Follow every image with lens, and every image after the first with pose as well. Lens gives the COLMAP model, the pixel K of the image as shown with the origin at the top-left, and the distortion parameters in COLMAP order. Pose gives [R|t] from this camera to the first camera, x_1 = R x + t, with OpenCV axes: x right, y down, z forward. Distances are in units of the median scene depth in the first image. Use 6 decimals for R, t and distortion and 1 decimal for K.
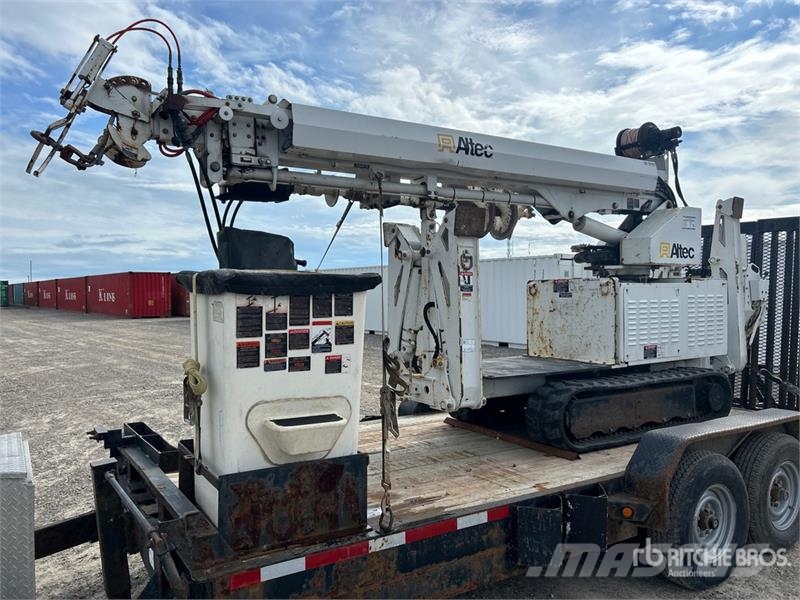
lens RADIAL K [[598.3, 0, 404.7], [0, 598.3, 300.7], [0, 0, 1]] dist [0.071194, -0.085874]
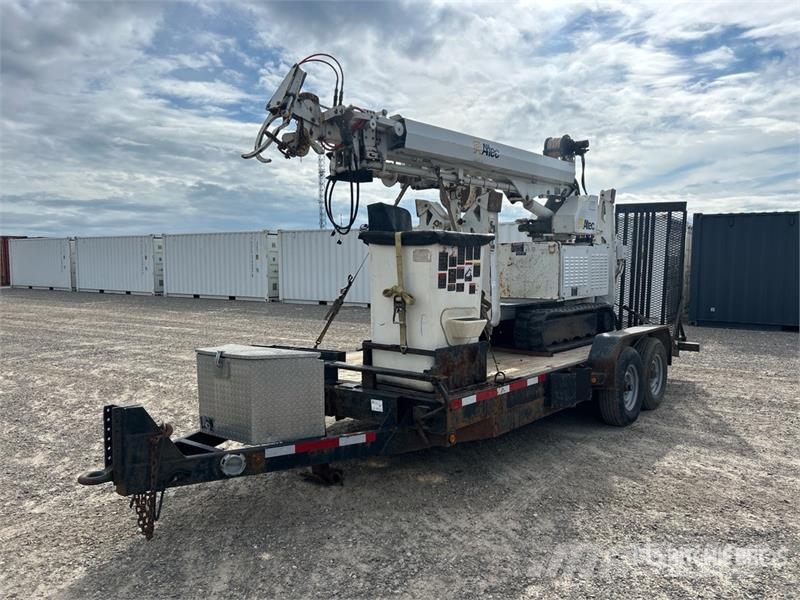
lens RADIAL K [[596.1, 0, 401.0], [0, 596.1, 304.3], [0, 0, 1]] dist [0.082219, -0.105828]
pose [[0.952479, -0.017420, 0.304107, -0.516185], [0.000253, 0.998408, 0.056399, 0.035528], [-0.304606, -0.053642, 0.950967, -0.331984]]
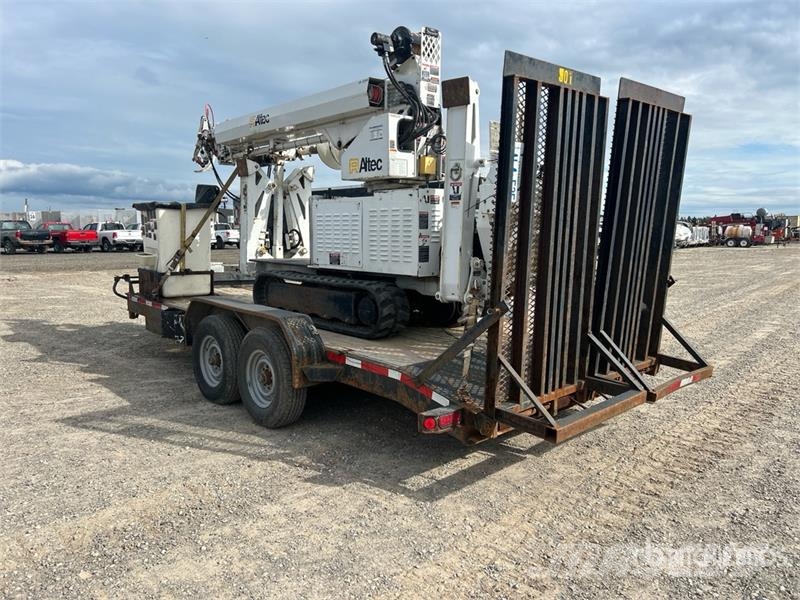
lens RADIAL K [[596.1, 0, 401.0], [0, 596.1, 304.3], [0, 0, 1]] dist [0.082219, -0.105828]
pose [[0.158343, 0.130091, -0.978777, 1.724612], [-0.019591, 0.991501, 0.128613, 0.023611], [0.987190, -0.001190, 0.159546, 1.046509]]
